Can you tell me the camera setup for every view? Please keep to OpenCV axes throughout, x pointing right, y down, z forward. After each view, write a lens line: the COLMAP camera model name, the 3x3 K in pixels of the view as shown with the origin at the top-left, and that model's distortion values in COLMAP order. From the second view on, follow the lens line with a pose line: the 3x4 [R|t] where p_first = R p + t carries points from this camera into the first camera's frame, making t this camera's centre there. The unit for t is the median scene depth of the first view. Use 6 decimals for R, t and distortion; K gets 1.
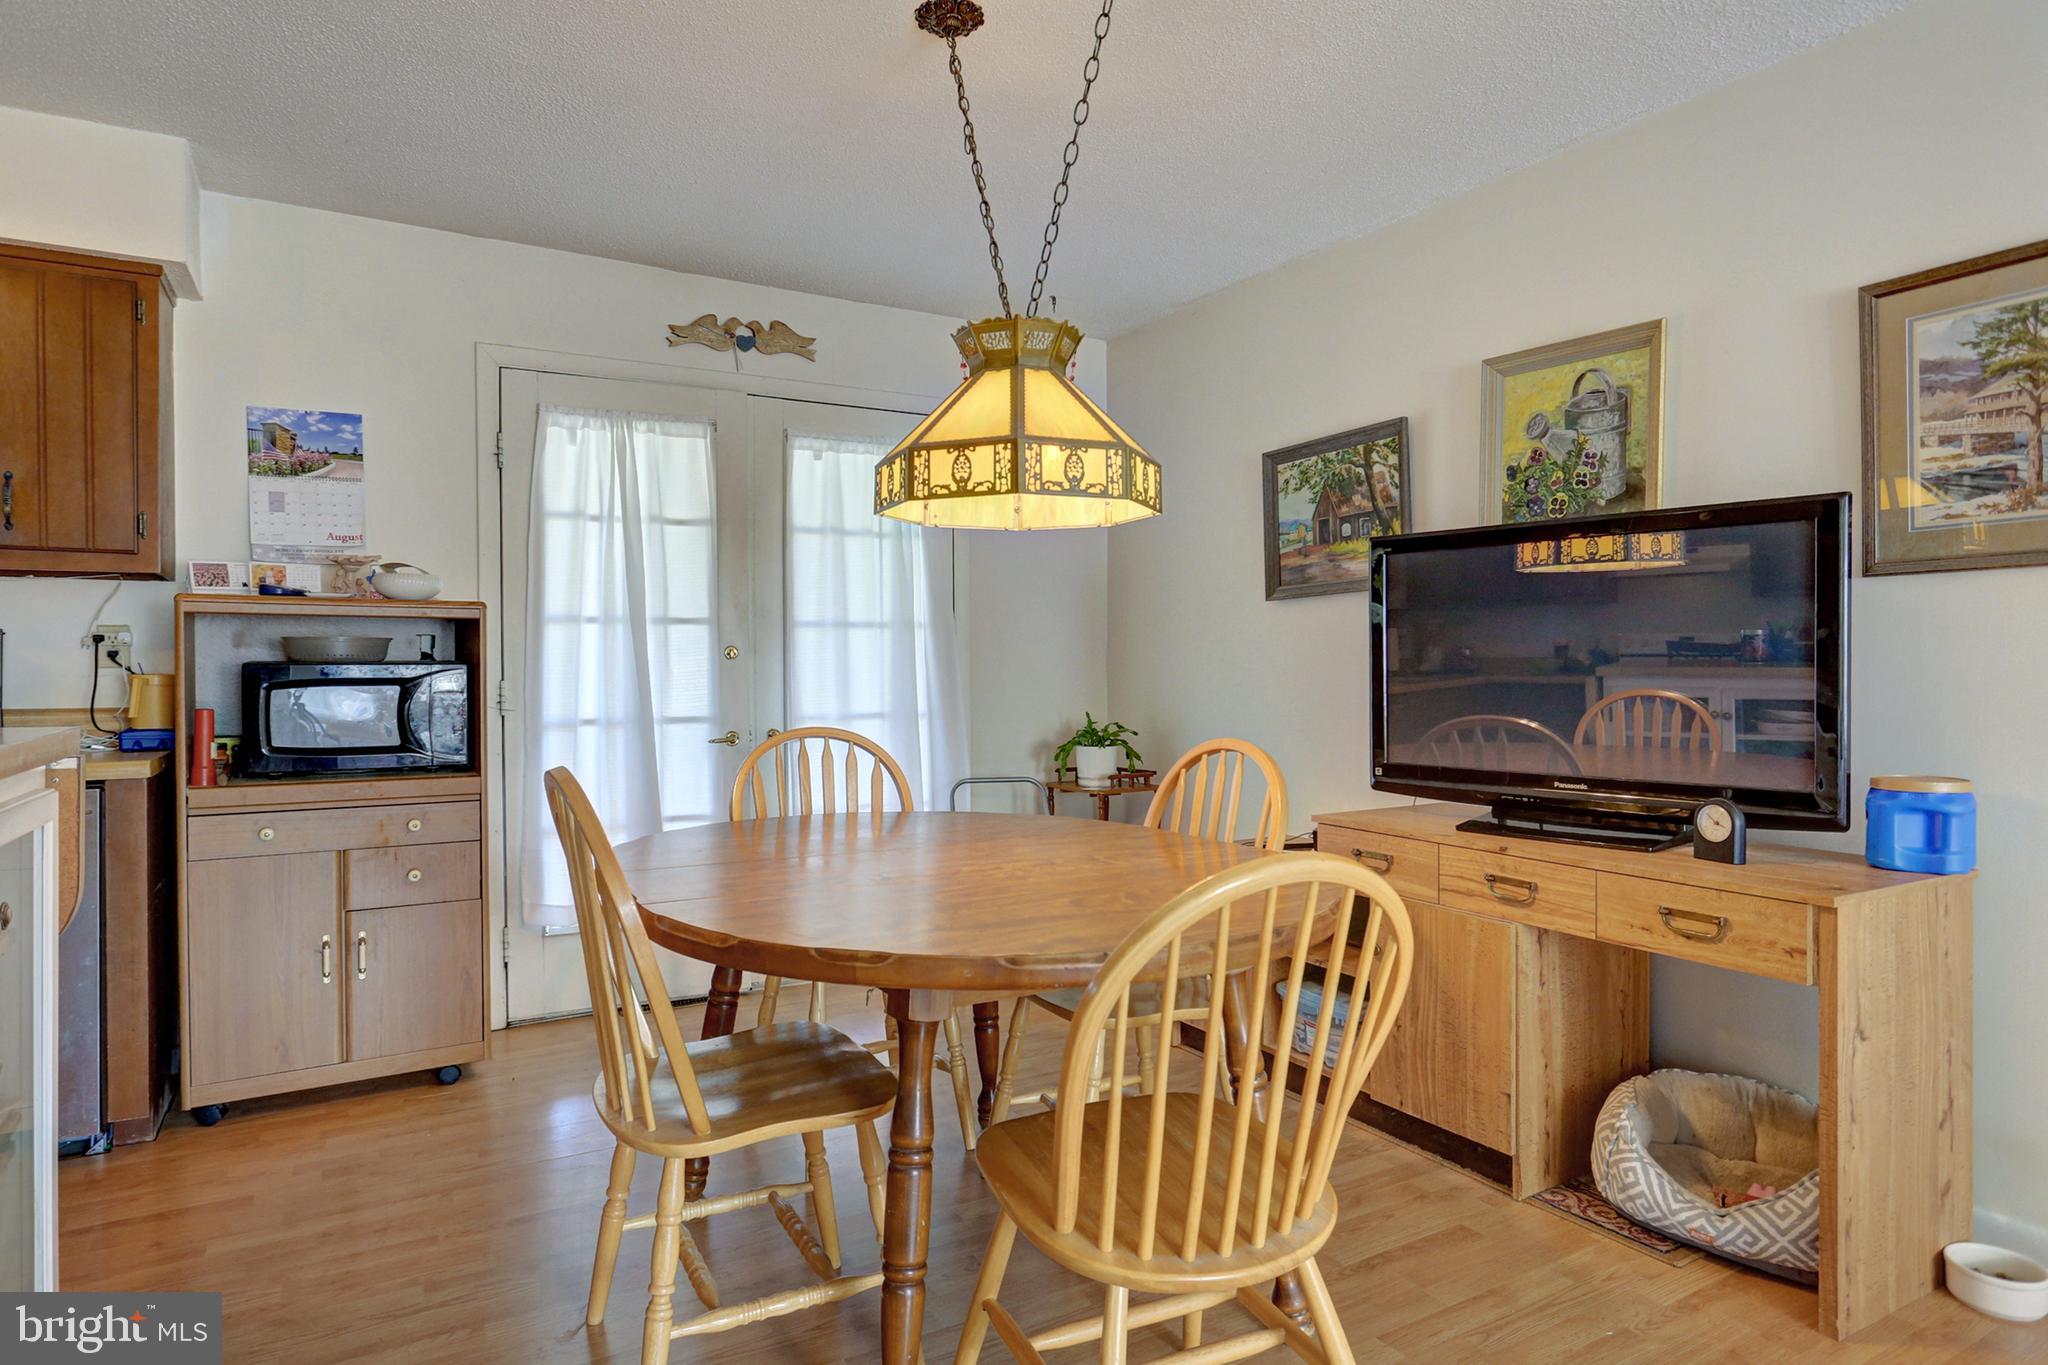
lens RADIAL K [[1136.8, 0, 1024.0], [0, 1136.8, 682.5], [0, 0, 1]] dist [-0.072565, 0.050892]
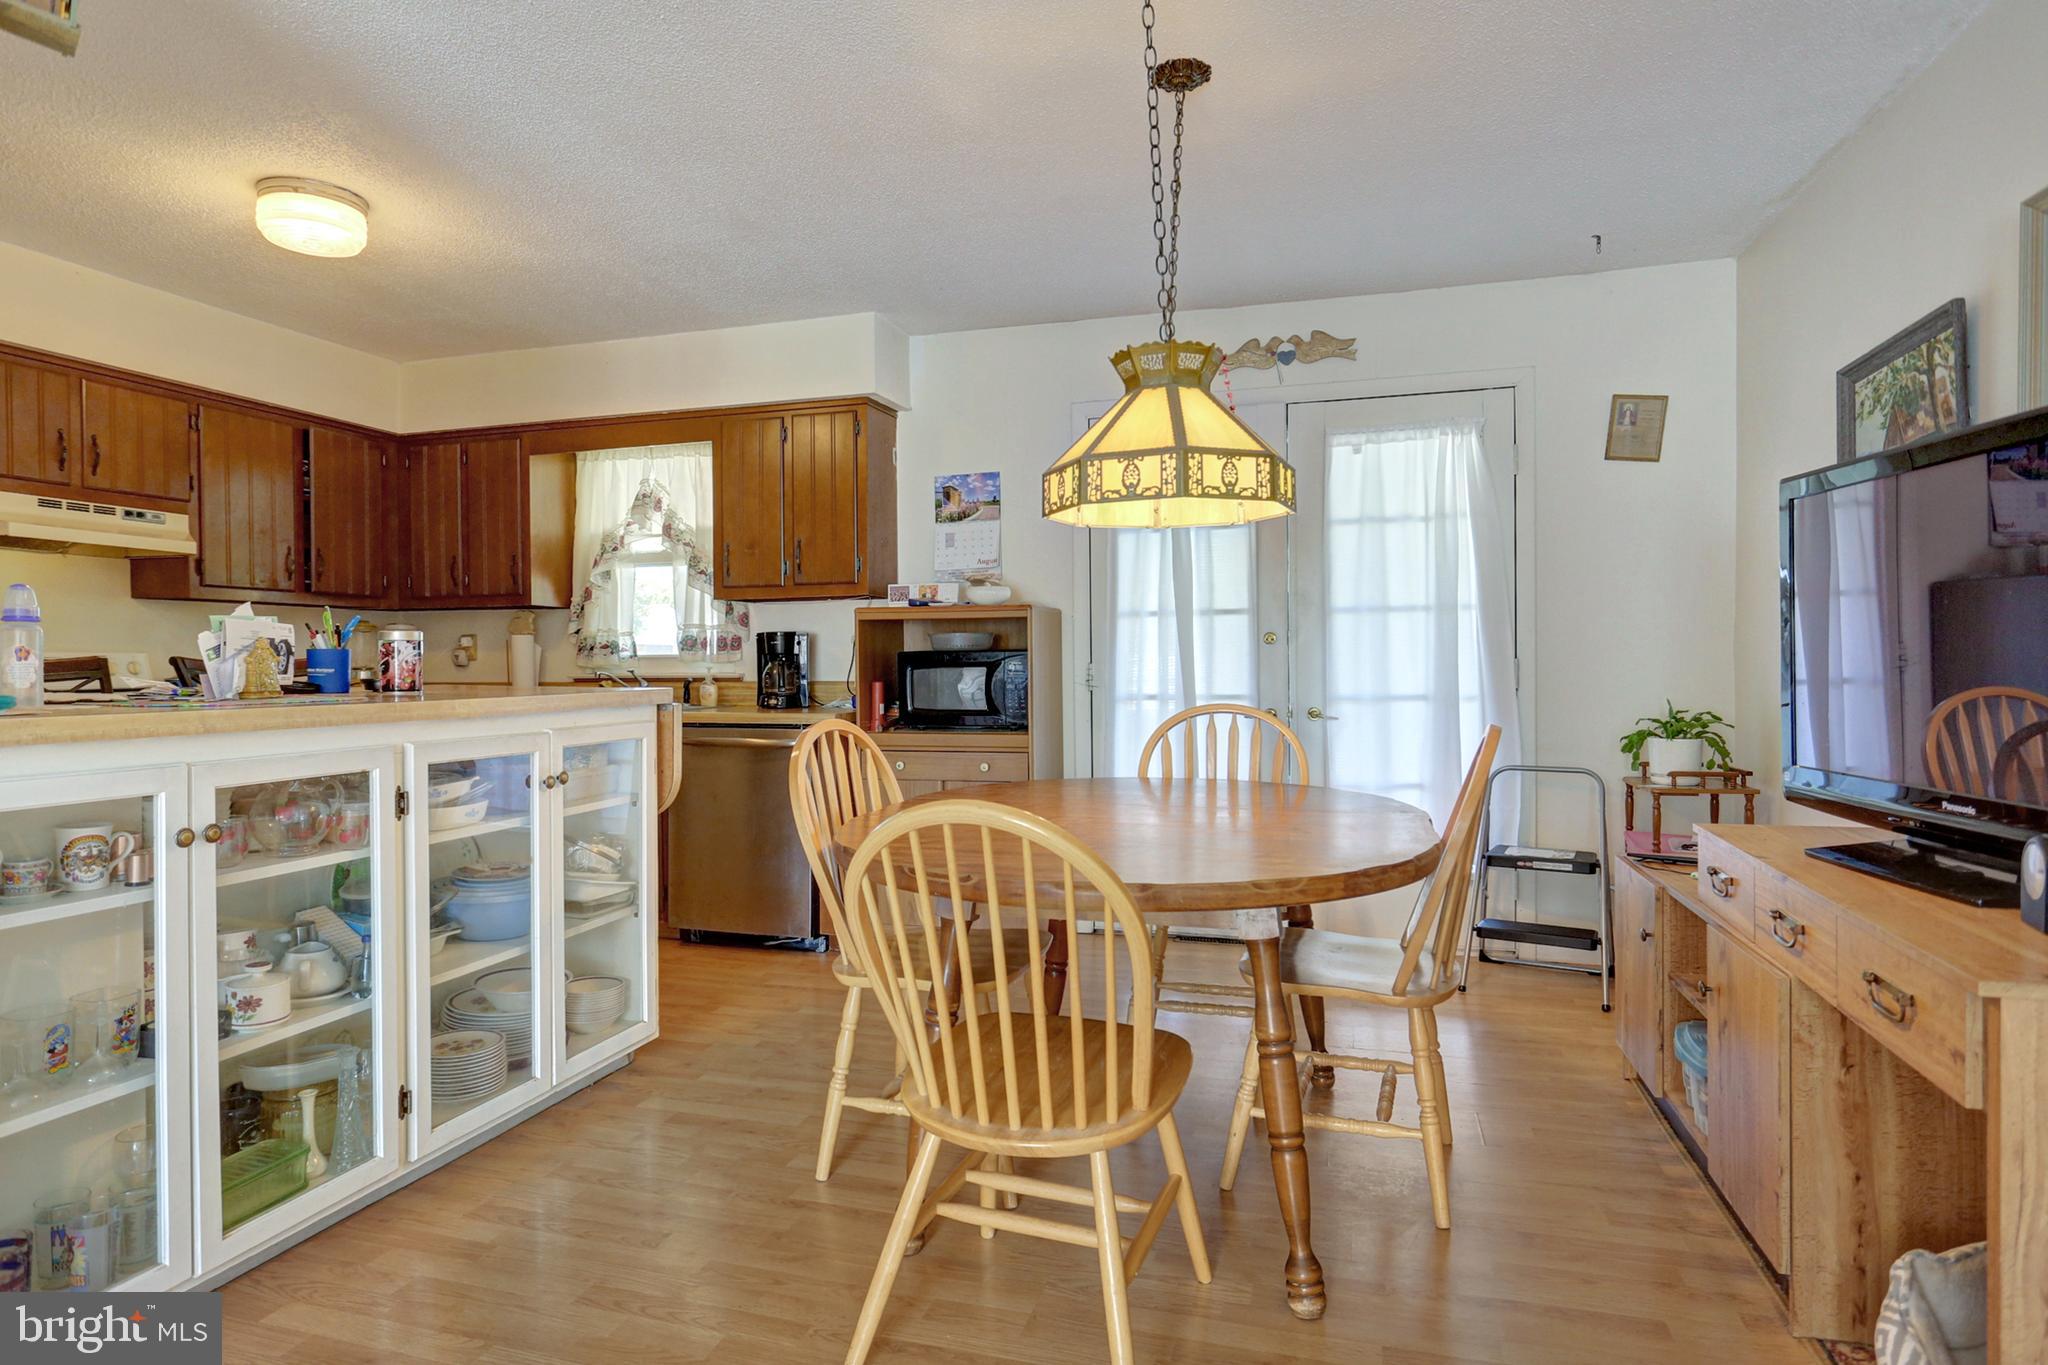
lens RADIAL K [[1112.4, 0, 1022.3], [0, 1112.4, 670.5], [0, 0, 1]] dist [-0.003145, -0.037396]
pose [[0.677818, 0.002810, -0.735224, 0.420697], [-0.001335, 0.999996, 0.002592, 0.003281], [0.735228, -0.000775, 0.677819, 0.078116]]
